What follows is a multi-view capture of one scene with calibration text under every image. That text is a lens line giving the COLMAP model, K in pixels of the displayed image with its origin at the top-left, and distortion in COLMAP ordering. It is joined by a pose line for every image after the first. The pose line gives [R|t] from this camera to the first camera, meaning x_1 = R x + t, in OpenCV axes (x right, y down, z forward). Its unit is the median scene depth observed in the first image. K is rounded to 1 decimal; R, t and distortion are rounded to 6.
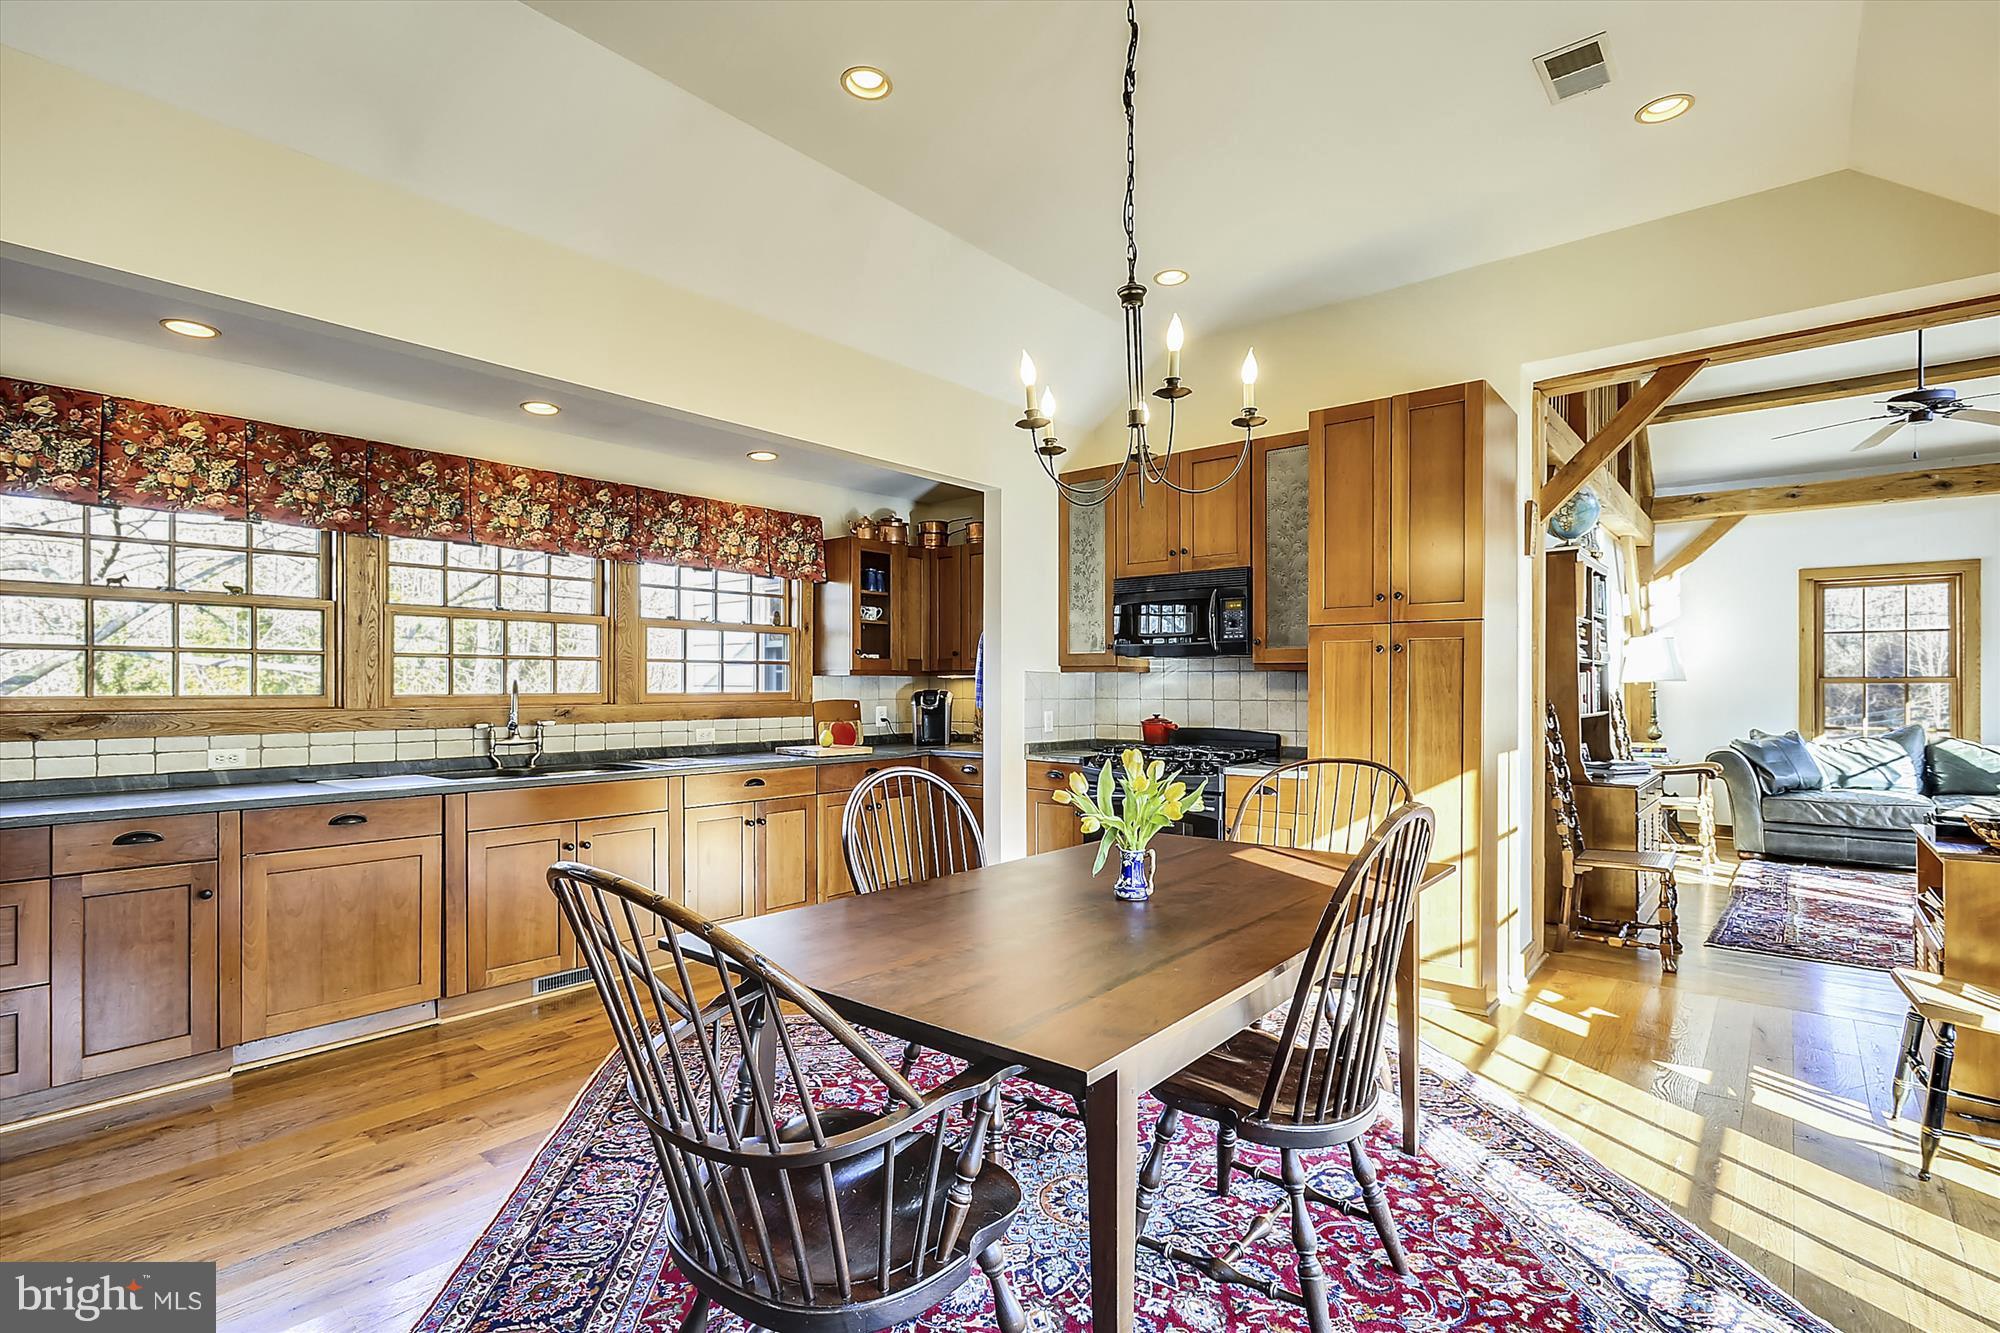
lens RADIAL K [[945.0, 0, 995.7], [0, 945.0, 686.3], [0, 0, 1]] dist [-0.002112, -0.000224]
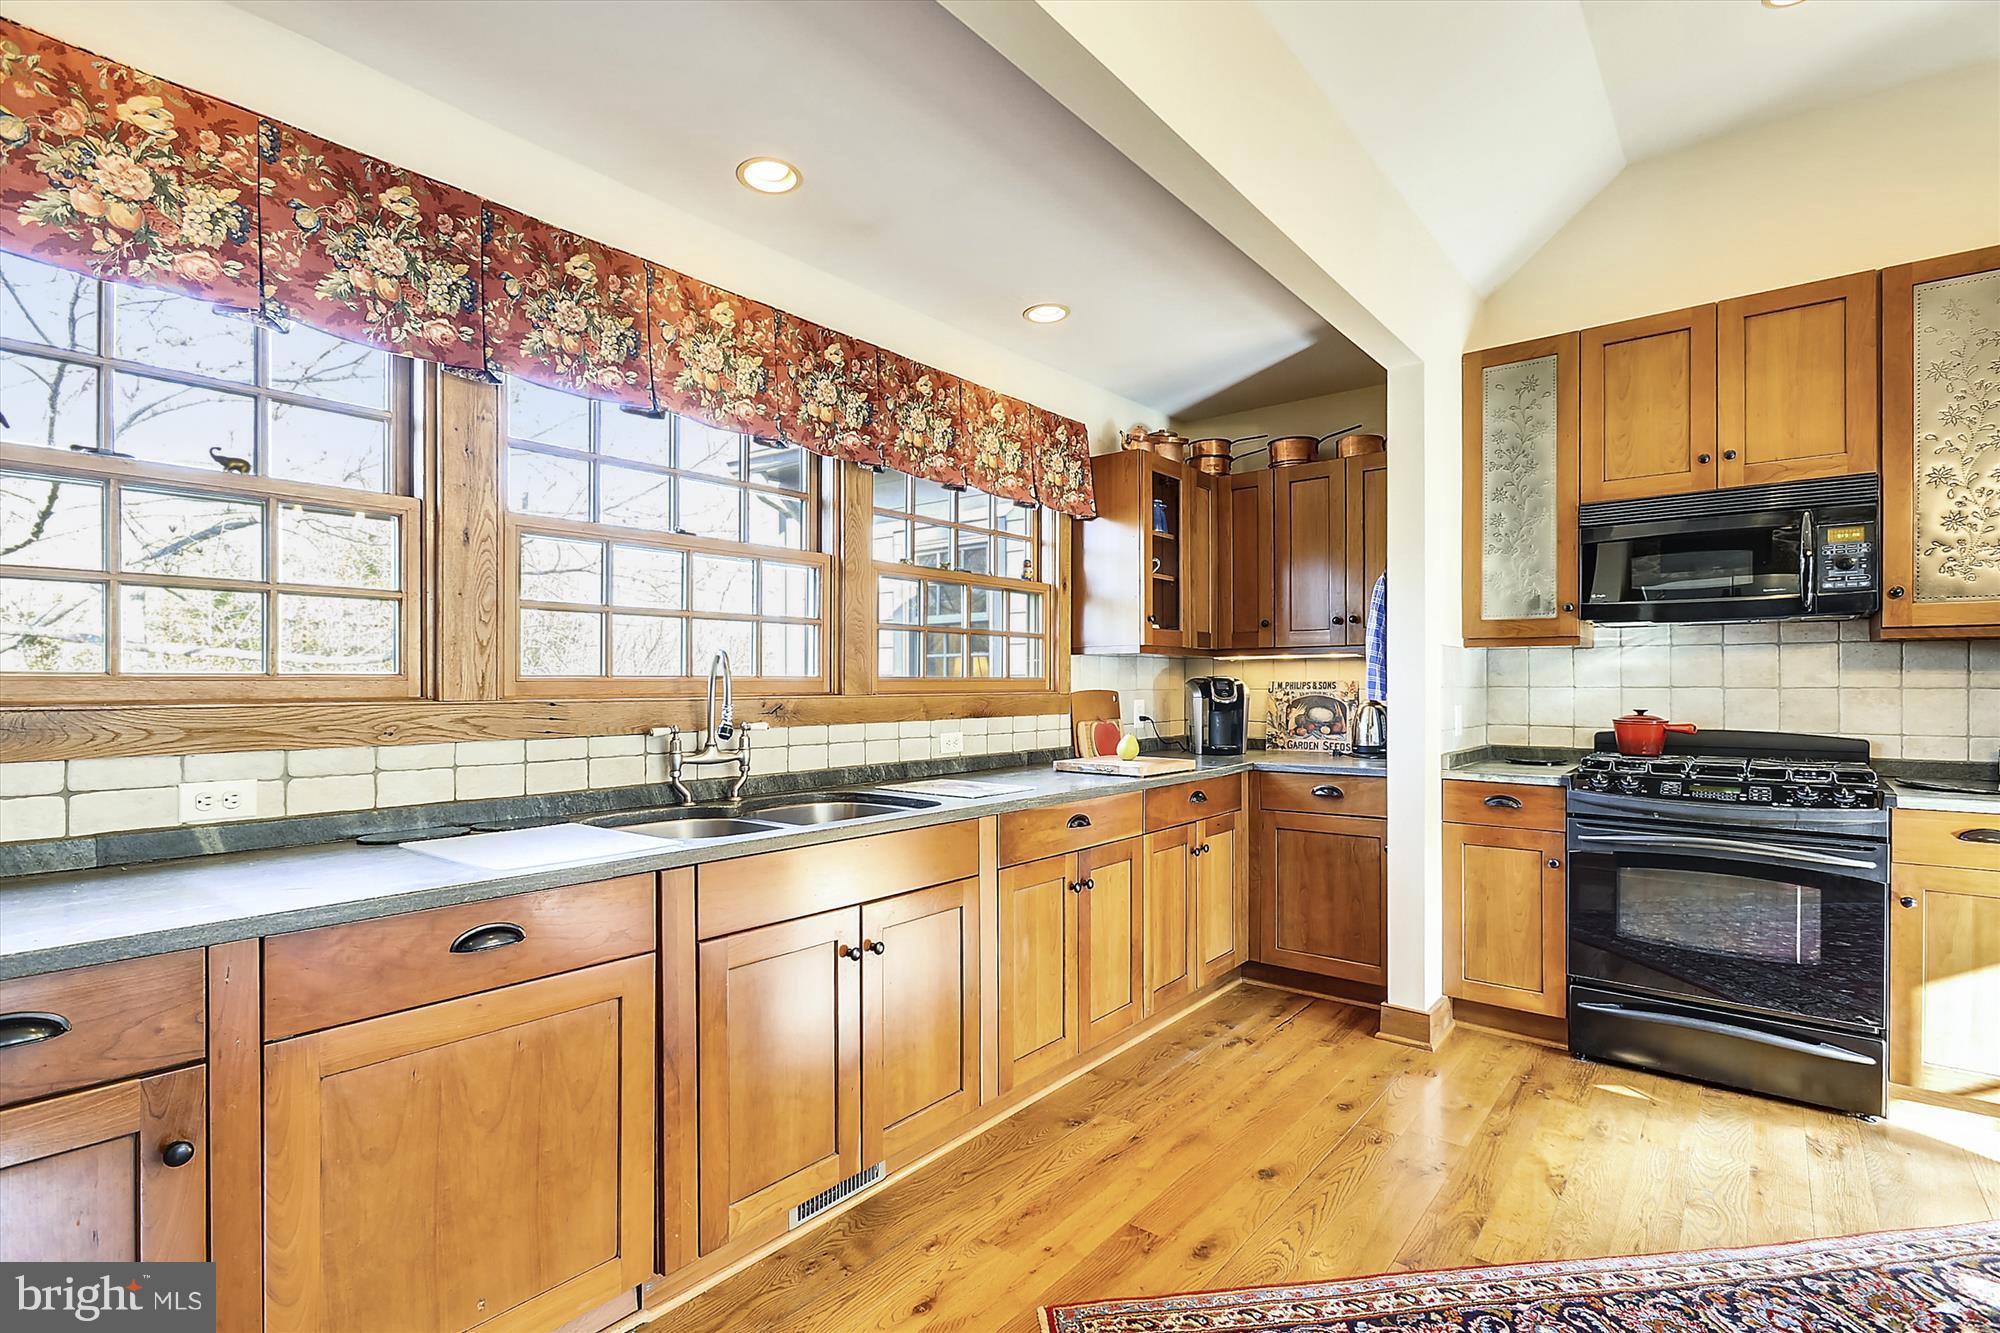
lens RADIAL K [[945.0, 0, 995.7], [0, 945.0, 681.0], [0, 0, 1]] dist [-0.002112, -0.000224]
pose [[0.999678, -0.001565, 0.025332, -0.389448], [0.001650, 0.999993, -0.003337, 0.014900], [-0.025327, 0.003378, 0.999674, 0.459560]]
